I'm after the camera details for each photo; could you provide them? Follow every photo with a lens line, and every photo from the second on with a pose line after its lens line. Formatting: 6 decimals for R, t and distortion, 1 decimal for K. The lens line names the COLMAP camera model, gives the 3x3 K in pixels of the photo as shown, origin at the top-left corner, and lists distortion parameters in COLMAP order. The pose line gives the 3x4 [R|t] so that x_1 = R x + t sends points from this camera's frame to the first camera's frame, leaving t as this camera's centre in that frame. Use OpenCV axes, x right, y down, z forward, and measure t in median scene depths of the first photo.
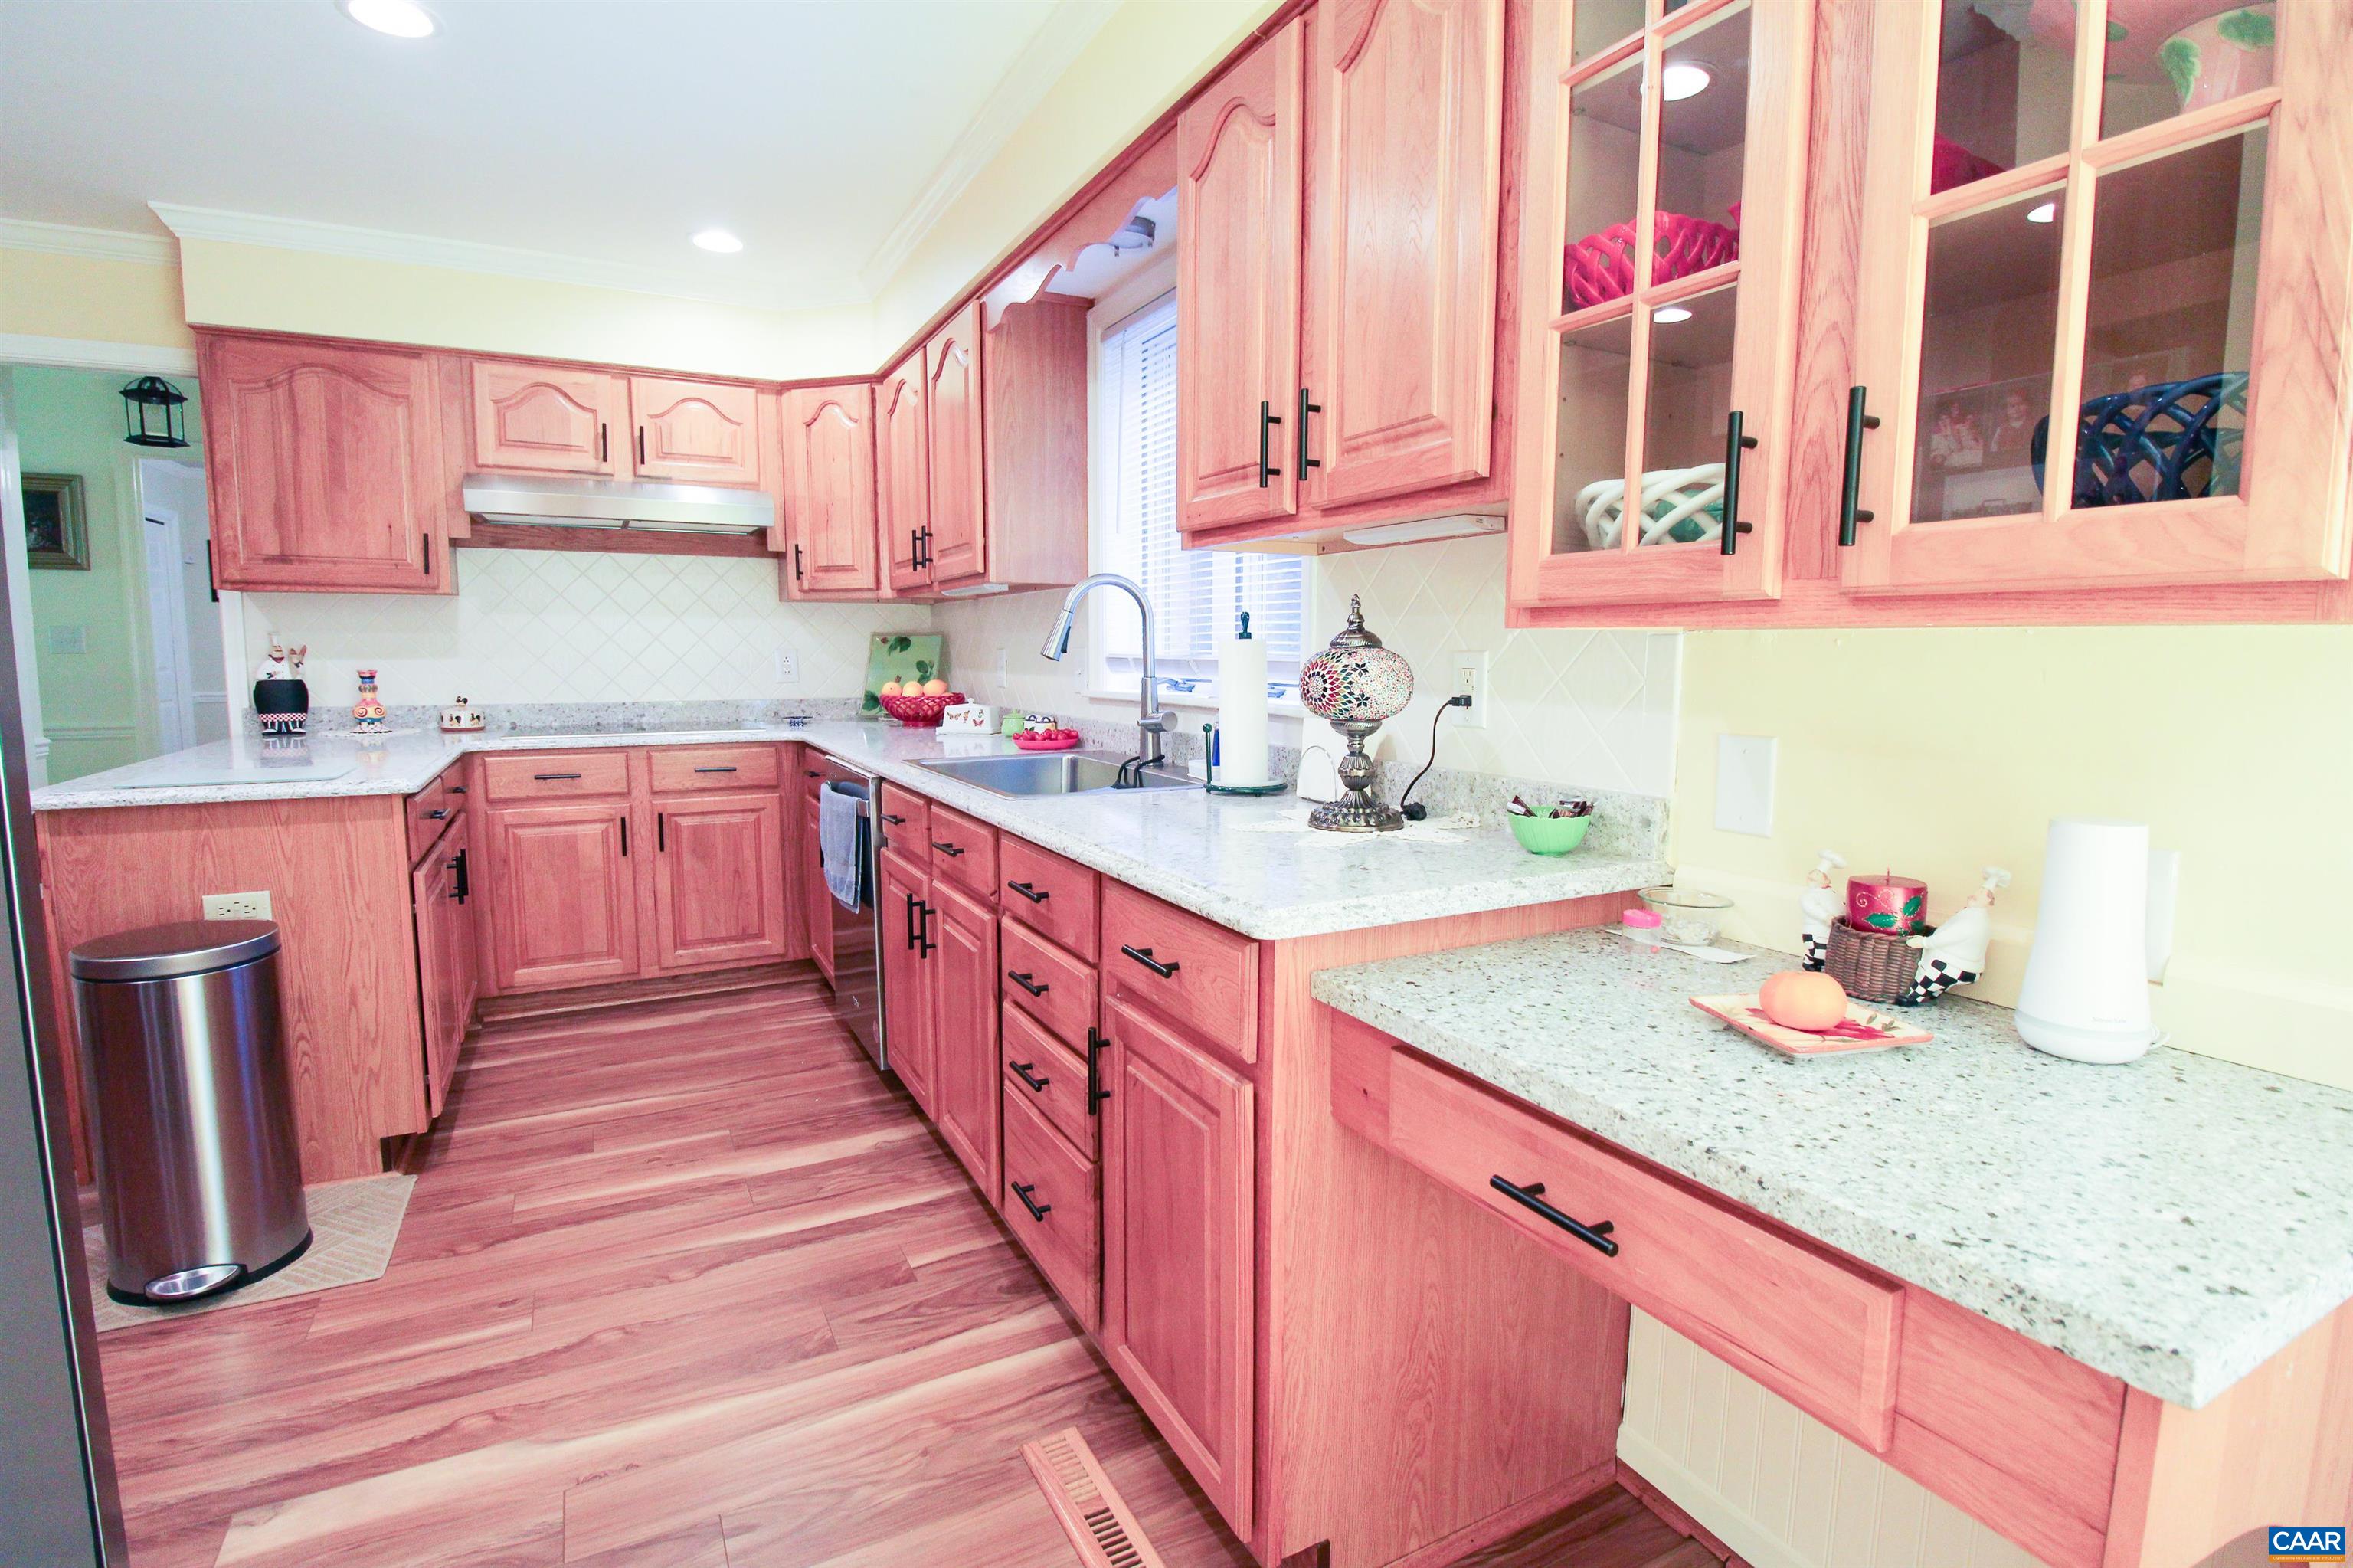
lens RADIAL K [[1124.0, 0, 1187.8], [0, 1124.0, 774.4], [0, 0, 1]] dist [-0.012348, -0.004263]
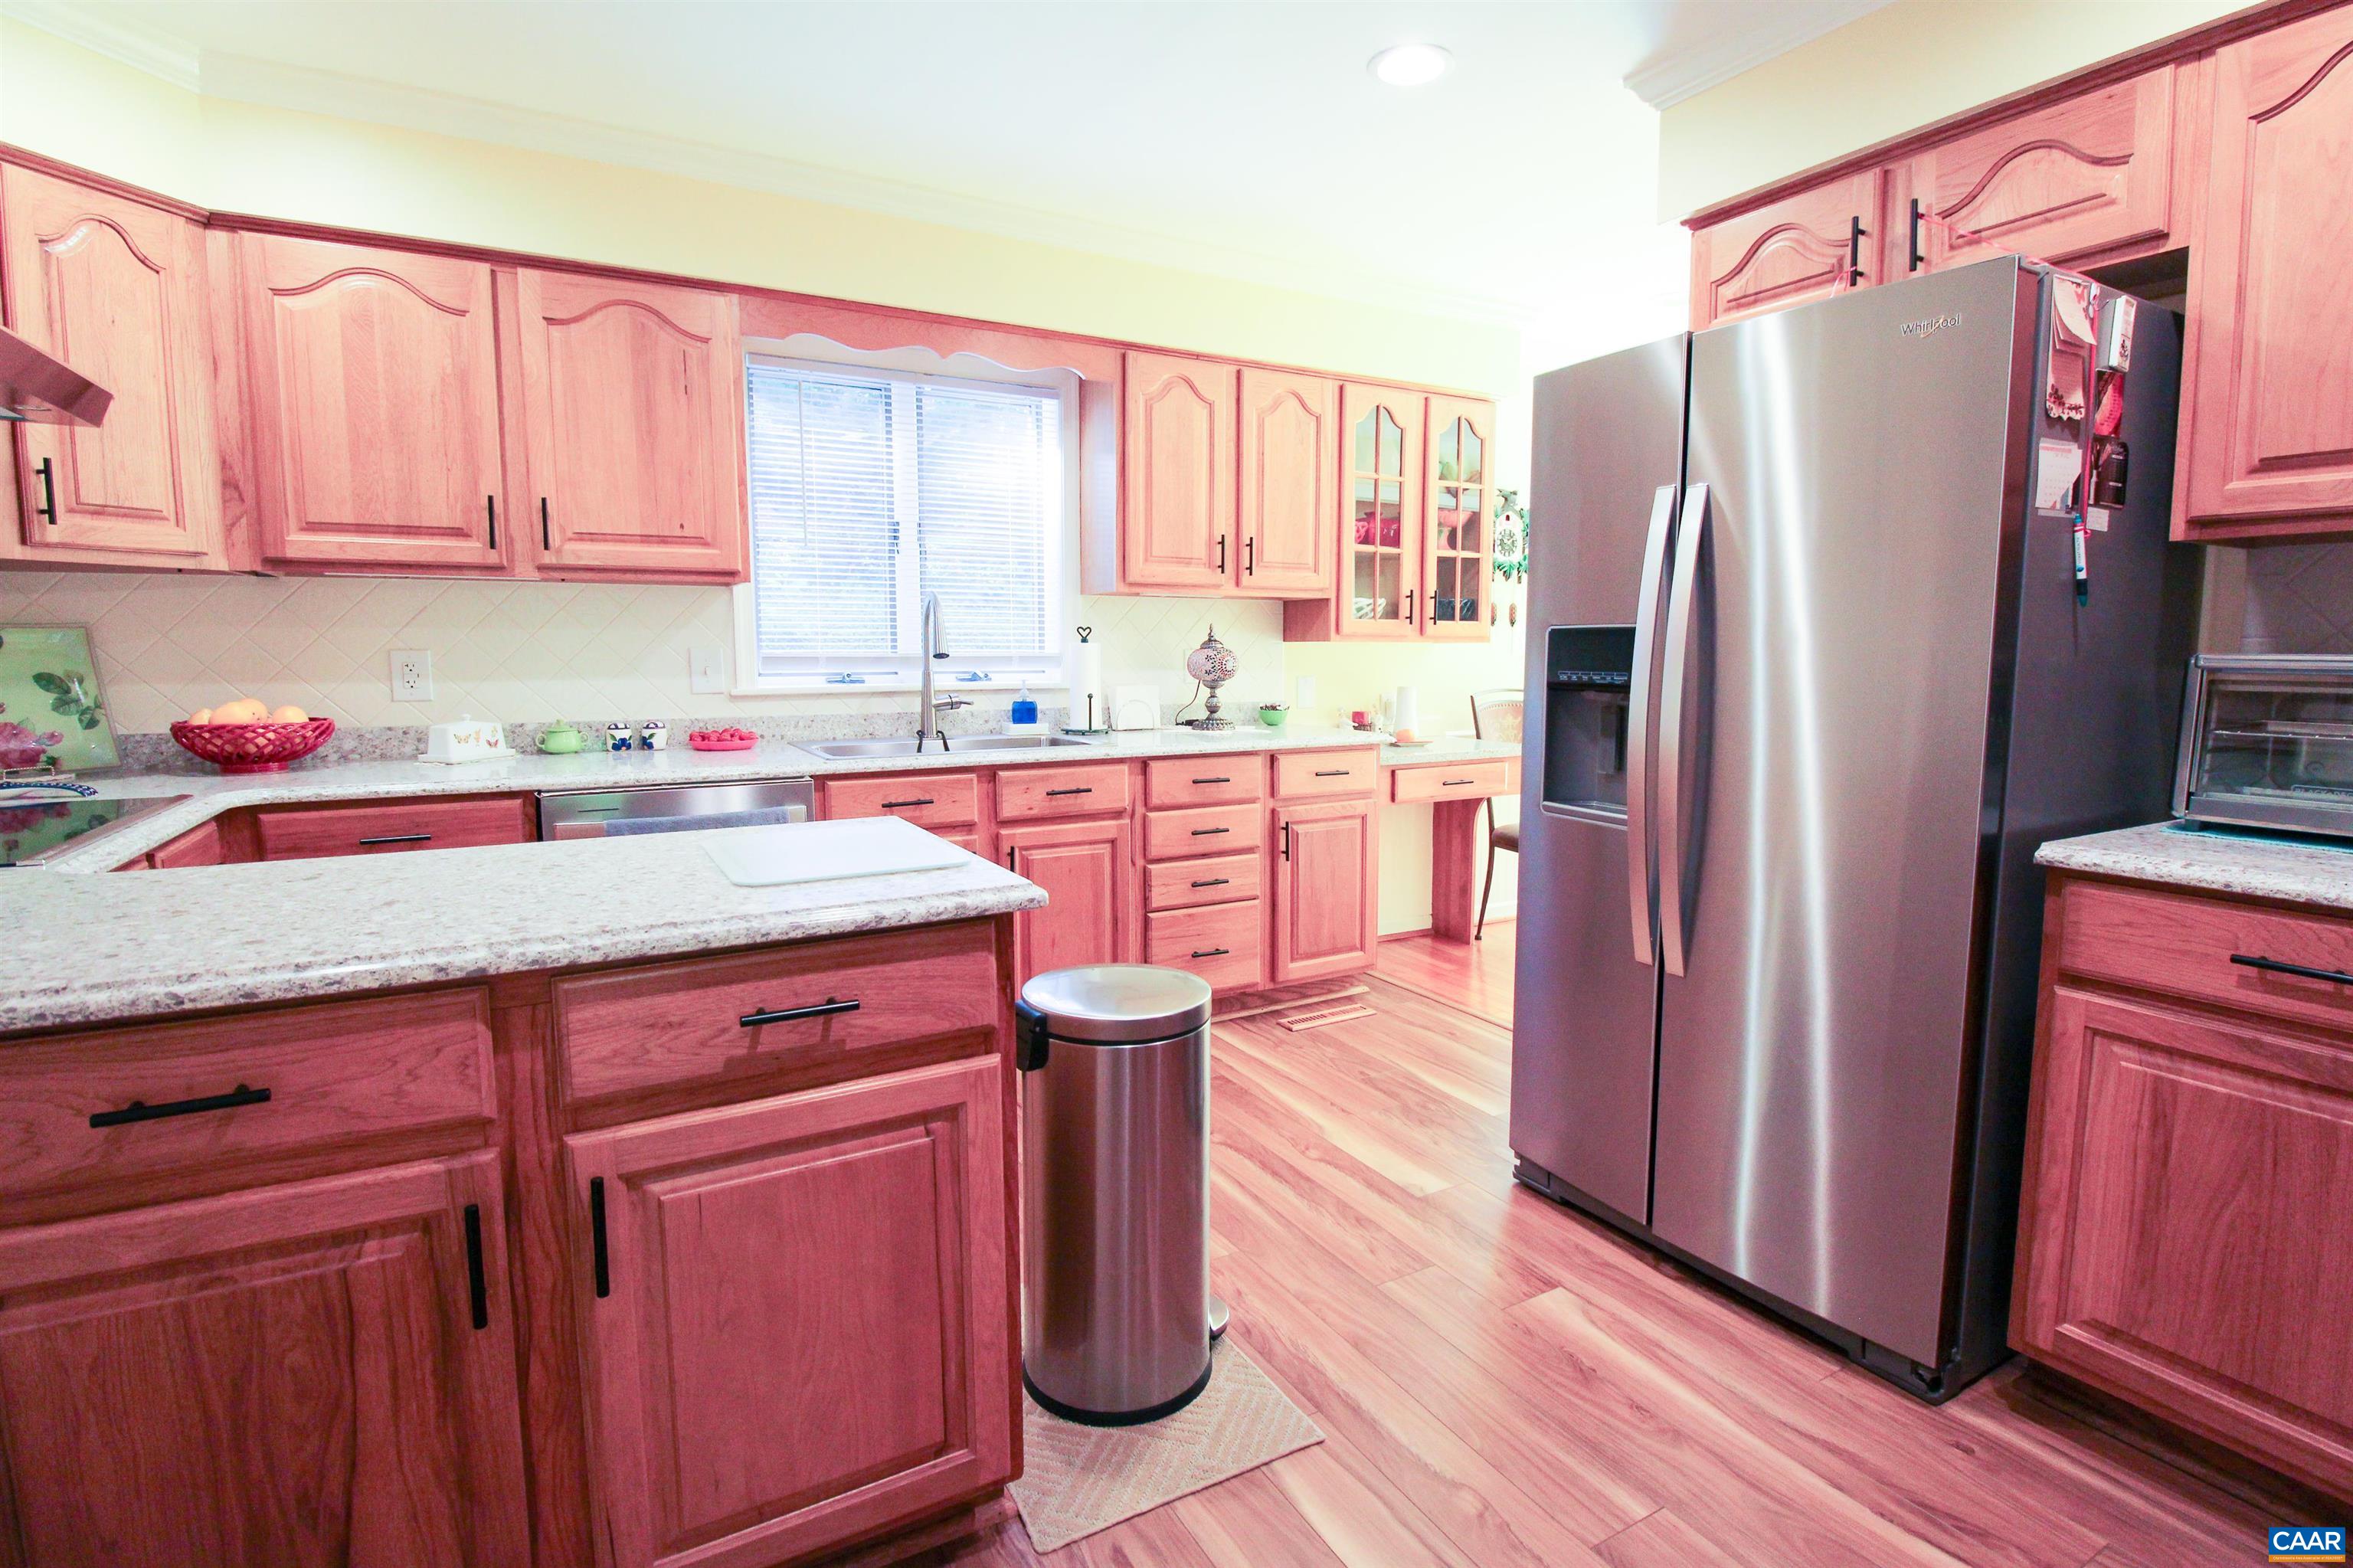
lens RADIAL K [[1147.5, 0, 1204.9], [0, 1147.5, 774.3], [0, 0, 1]] dist [-0.000539, -0.013761]
pose [[-0.038829, -0.114065, 0.992714, -1.037042], [0.108880, 0.987065, 0.117675, -0.066740], [-0.993296, 0.112656, -0.025907, 0.543235]]
